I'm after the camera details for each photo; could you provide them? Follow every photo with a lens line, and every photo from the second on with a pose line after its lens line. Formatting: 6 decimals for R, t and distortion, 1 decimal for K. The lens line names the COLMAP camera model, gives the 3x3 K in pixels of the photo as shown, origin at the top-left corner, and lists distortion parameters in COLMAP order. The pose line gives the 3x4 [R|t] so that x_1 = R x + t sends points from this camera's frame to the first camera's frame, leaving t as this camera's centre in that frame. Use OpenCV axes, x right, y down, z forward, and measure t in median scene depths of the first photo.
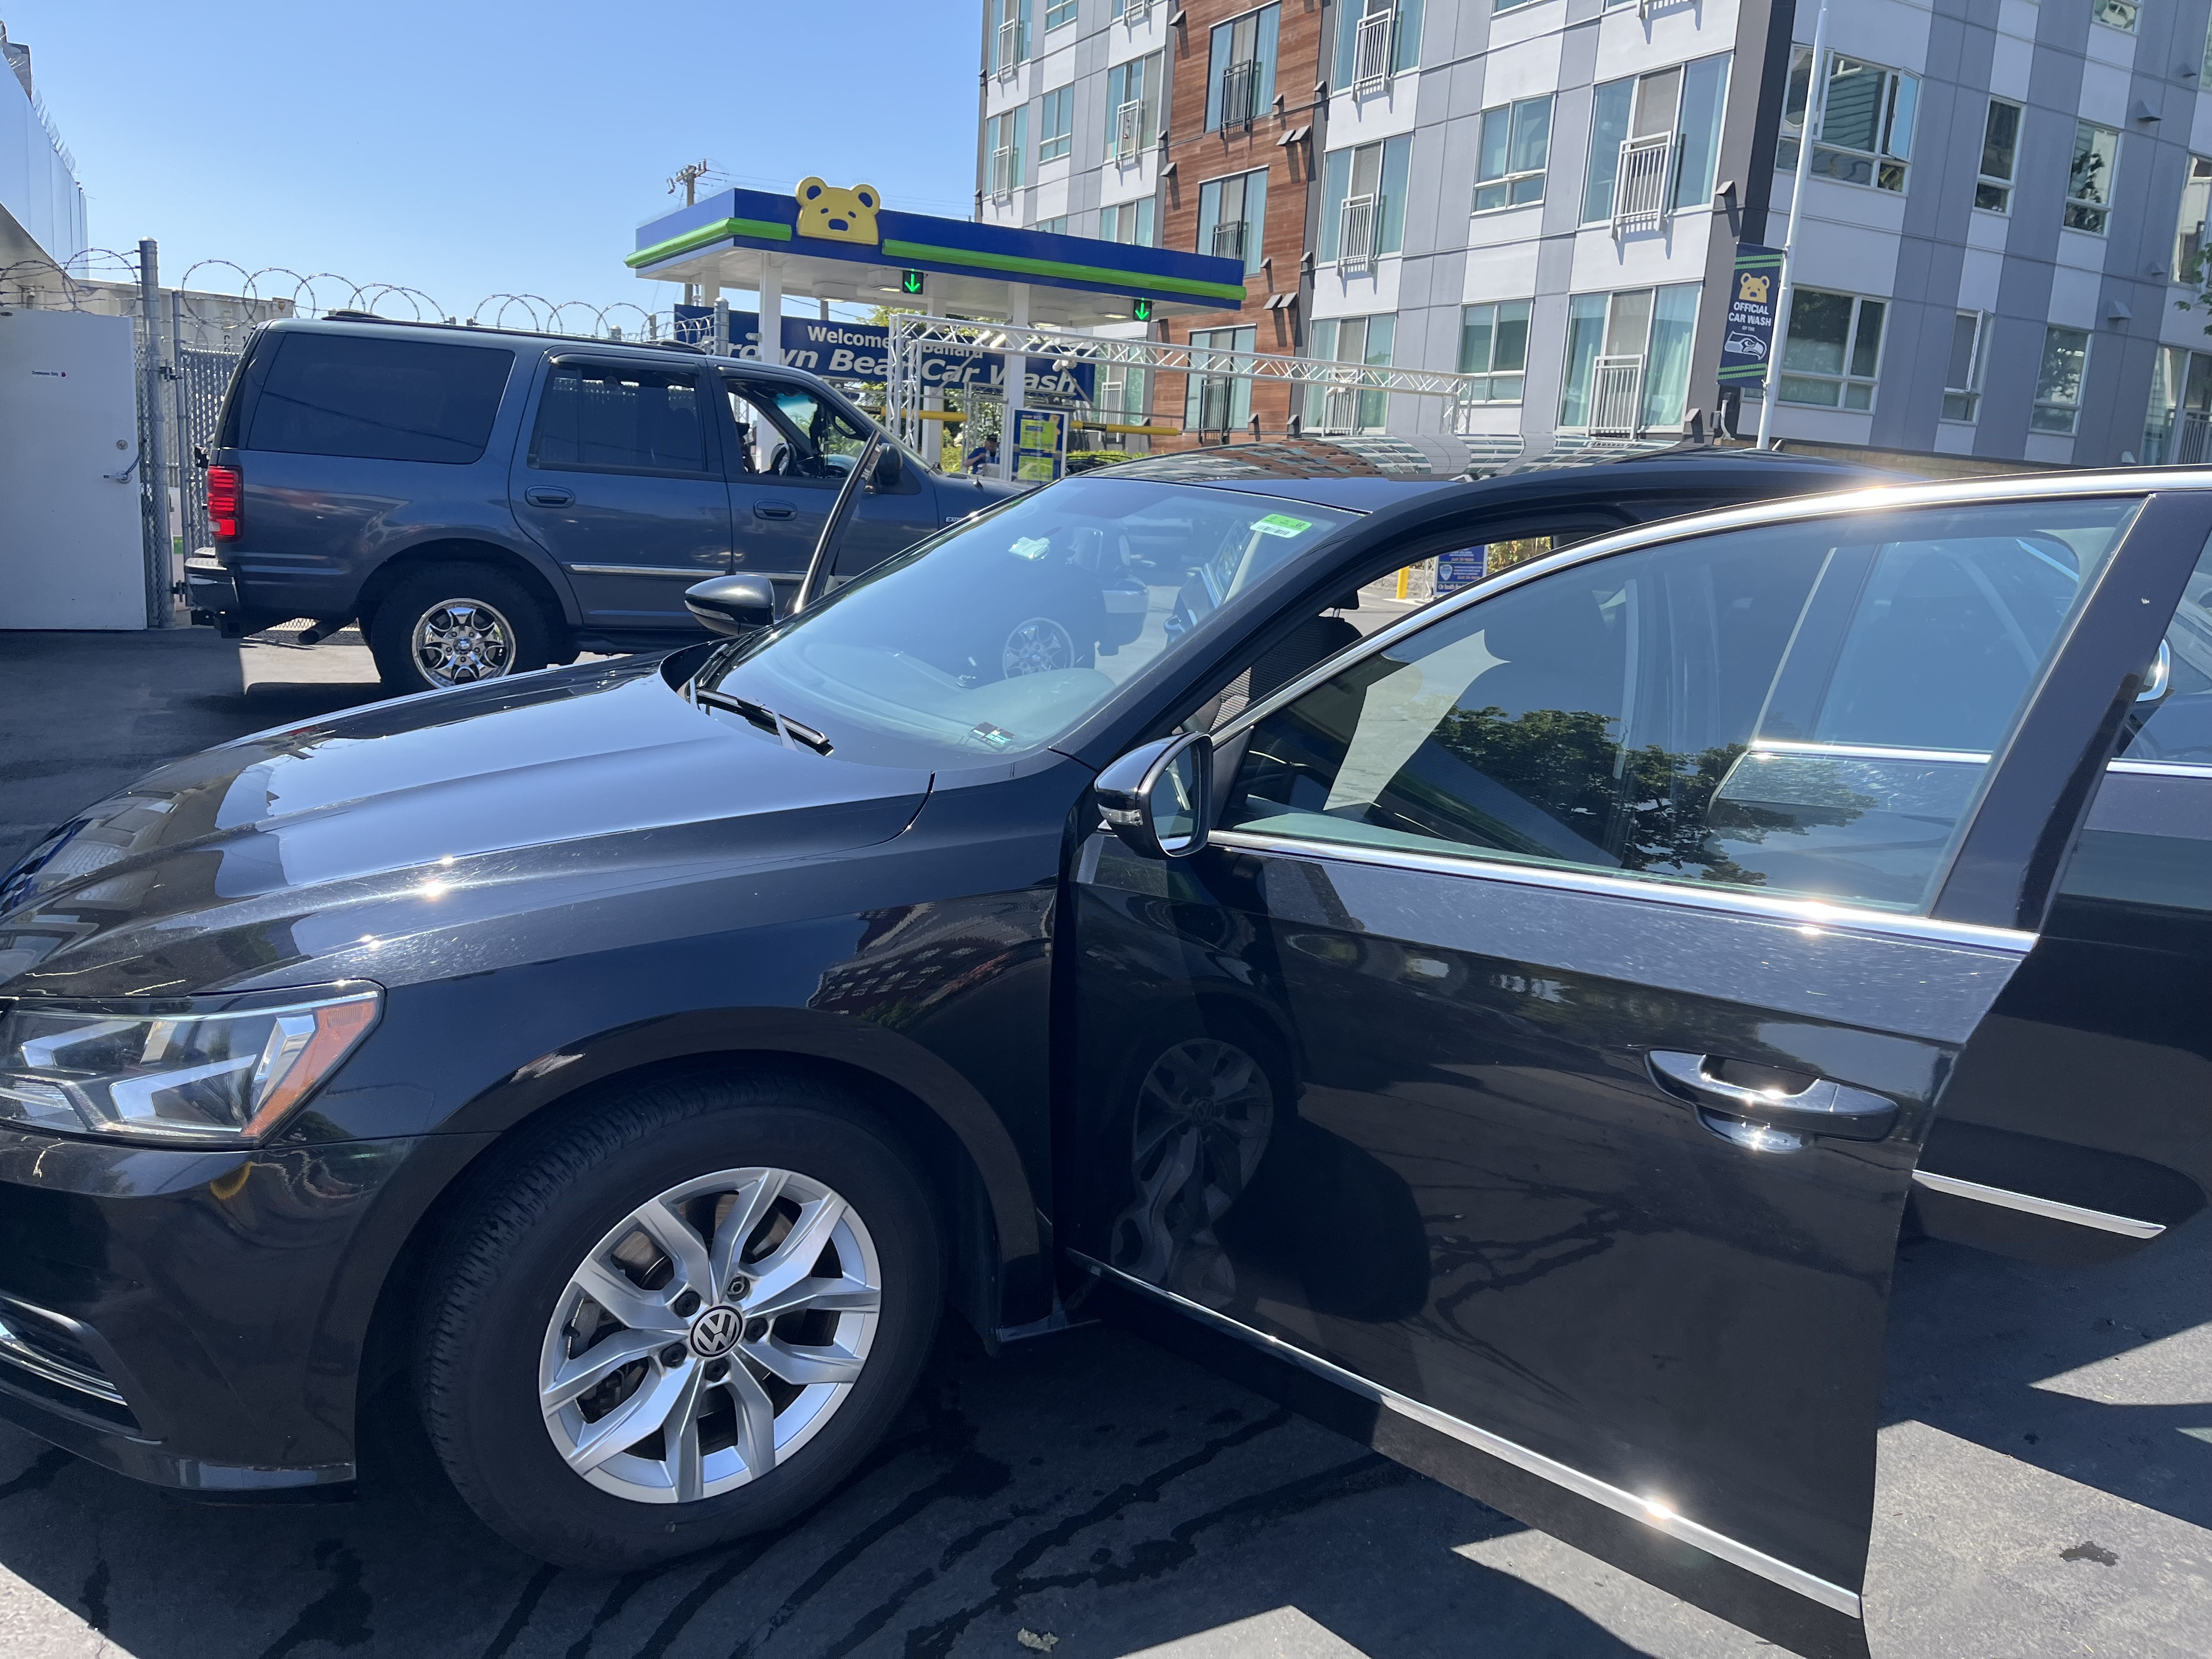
lens RADIAL K [[1713.9, 0, 1036.0], [0, 1713.9, 825.3], [0, 0, 1]] dist [0.047578, -0.105814]
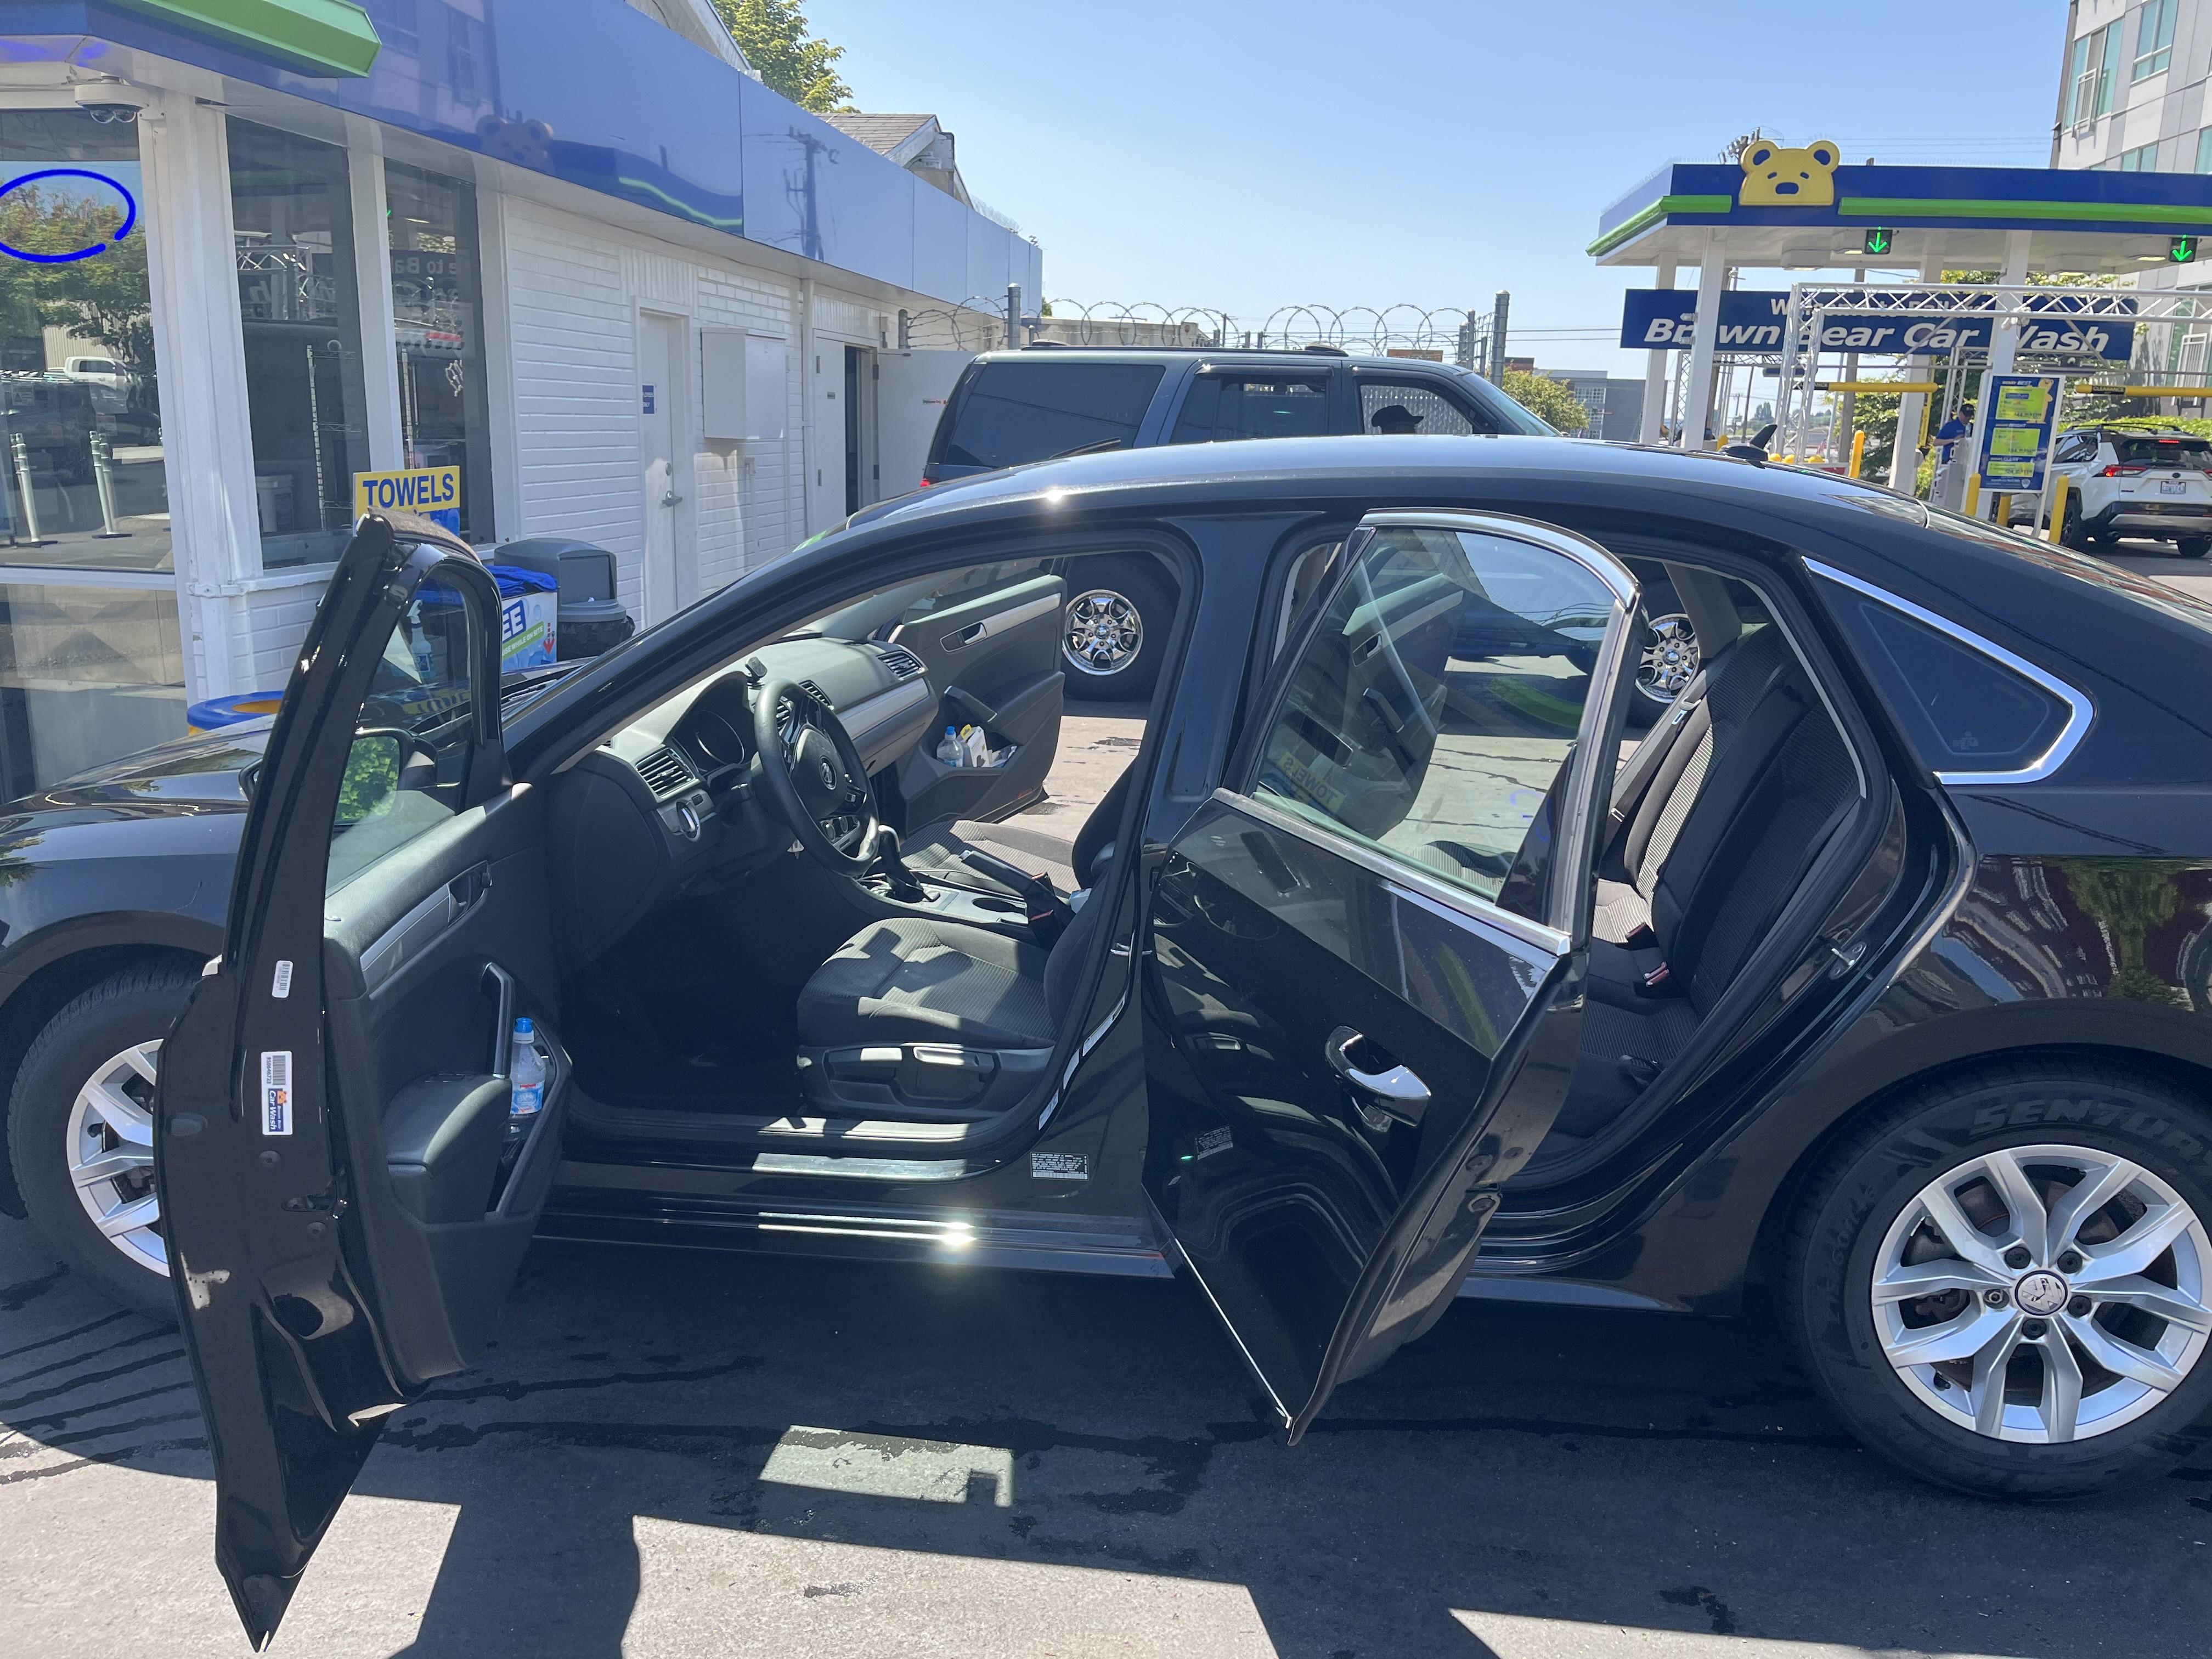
lens RADIAL K [[1684.6, 0, 1095.8], [0, 1684.6, 841.3], [0, 0, 1]] dist [0.033549, 0.007104]
pose [[0.835584, 0.094616, -0.541154, 0.104916], [-0.084697, 0.995467, 0.043269, -0.005751], [0.542794, 0.009679, 0.839810, 0.027509]]
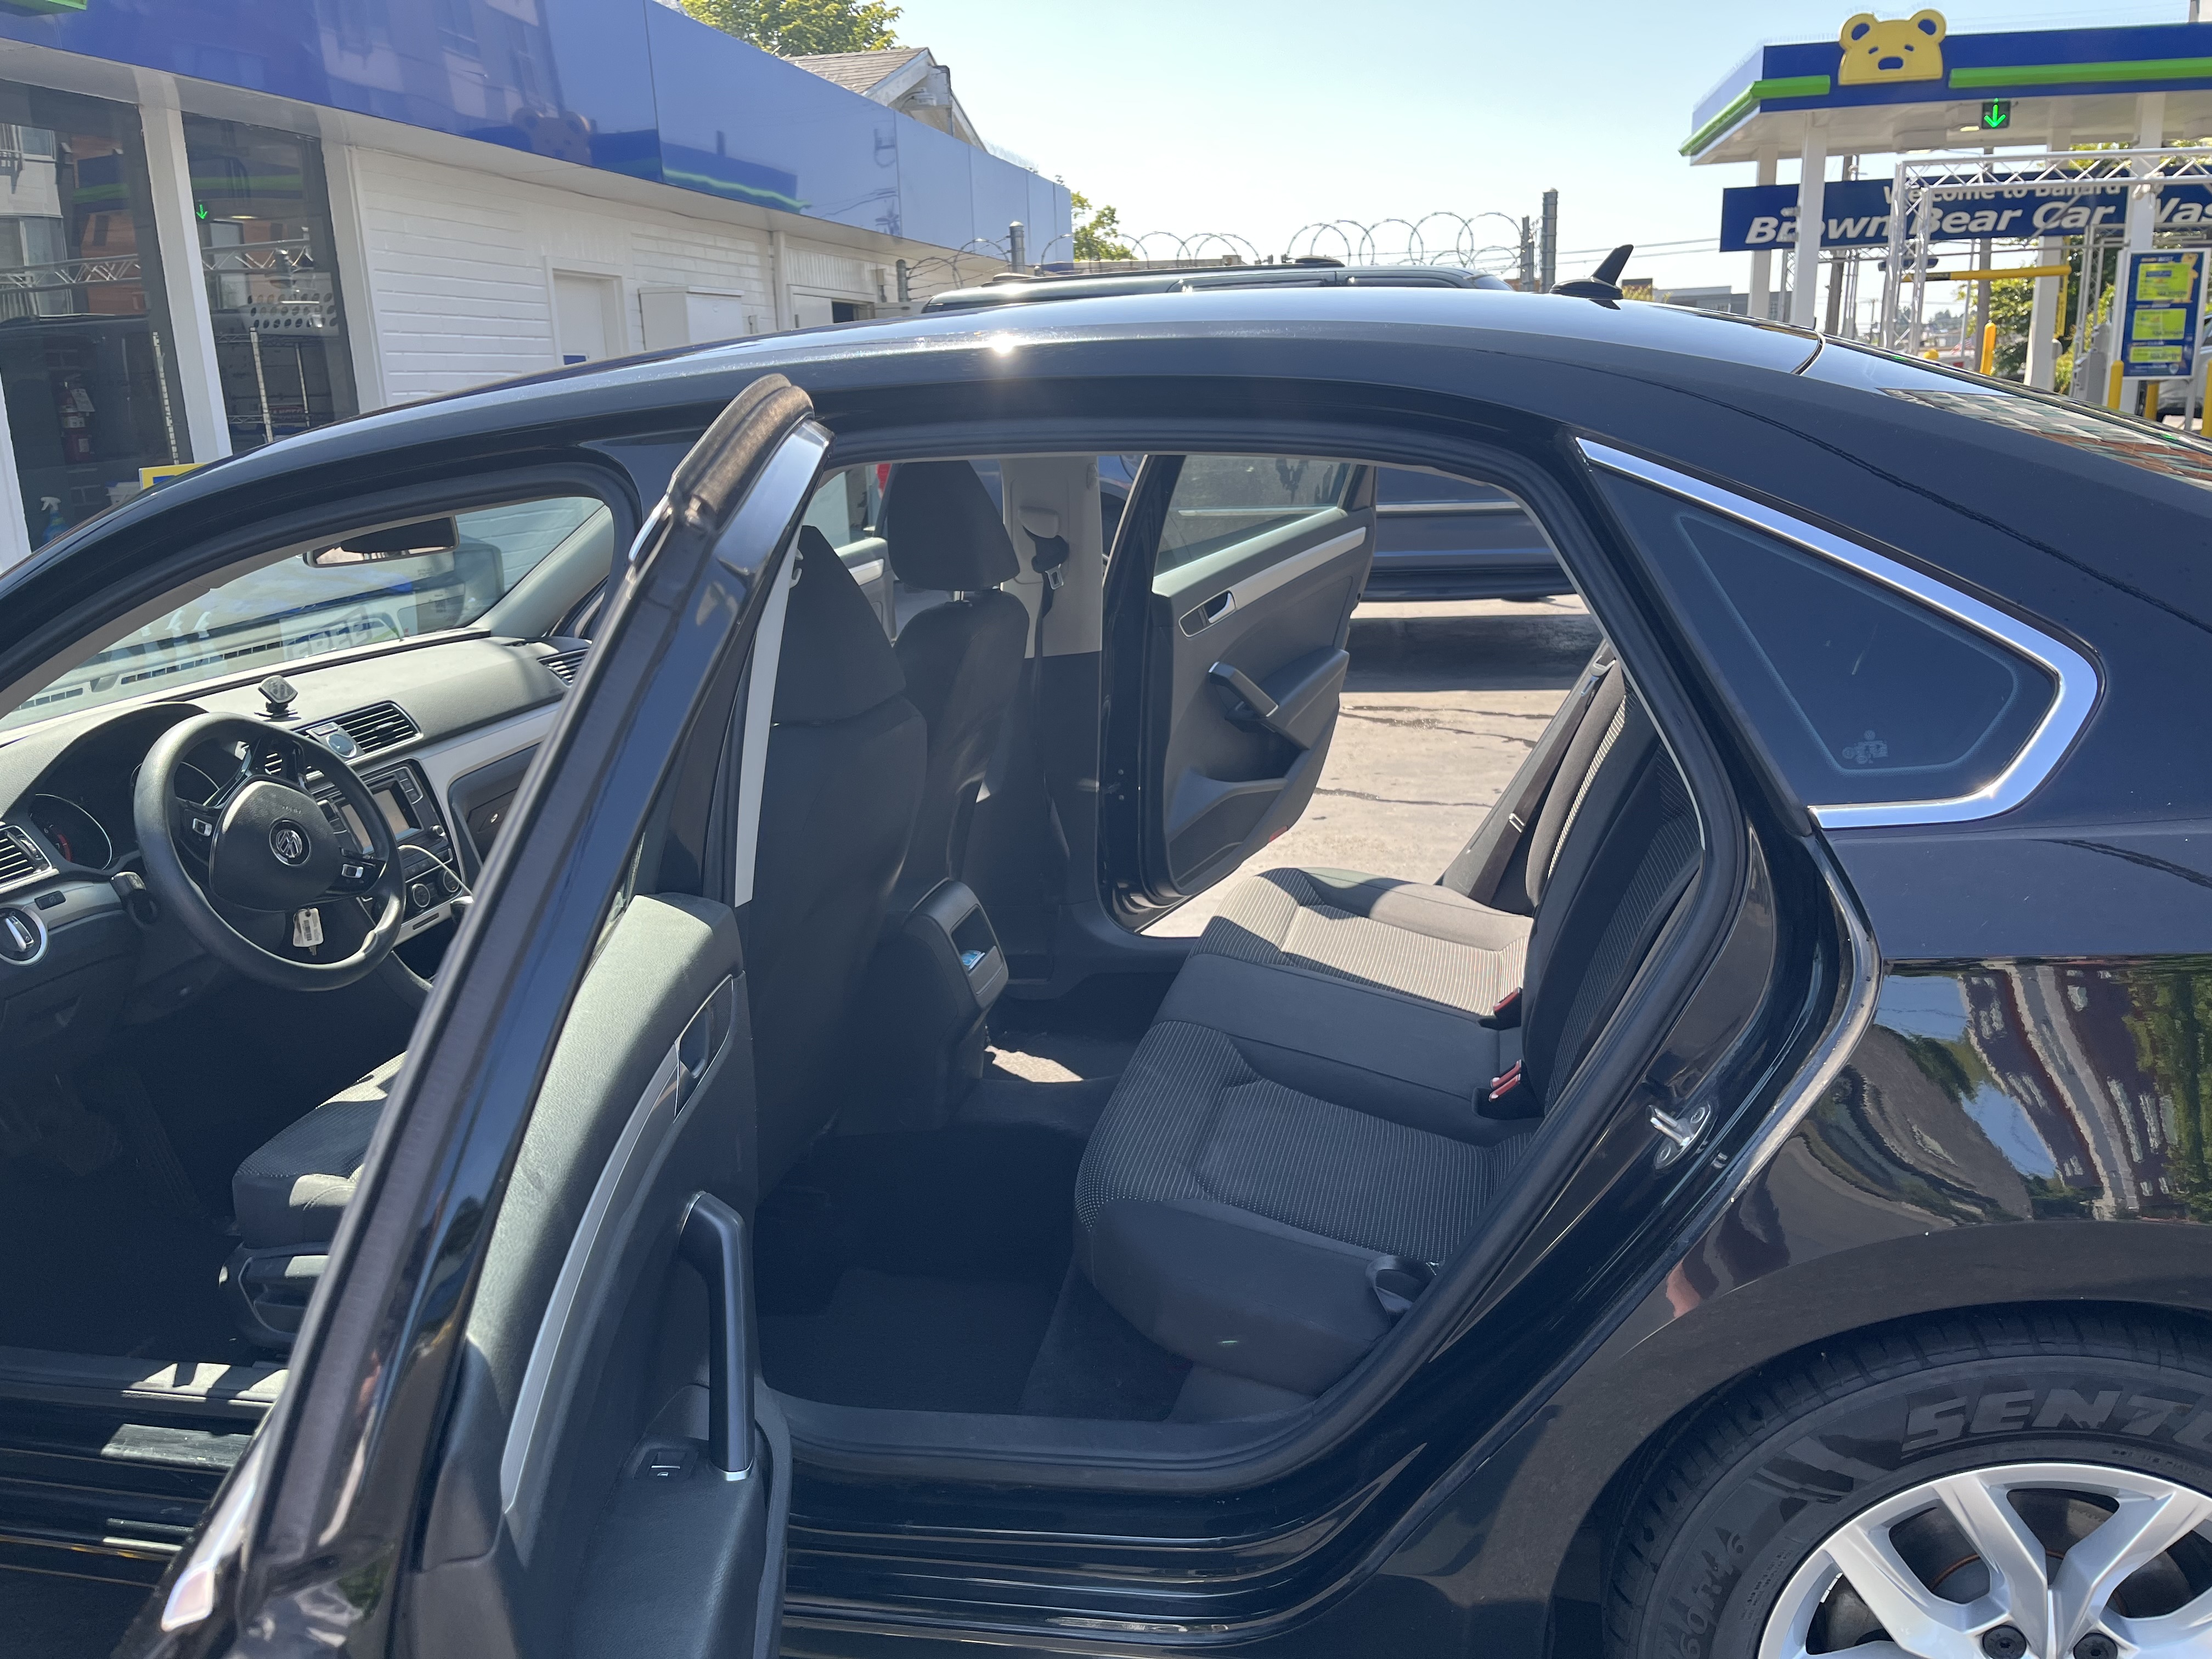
lens RADIAL K [[1669.3, 0, 1106.0], [0, 1669.3, 829.5], [0, 0, 1]] dist [0.080801, -0.098477]
pose [[0.796030, 0.065124, -0.601743, 0.106843], [-0.032477, 0.997358, 0.064977, -0.012151], [0.604385, -0.032181, 0.796042, 0.083355]]
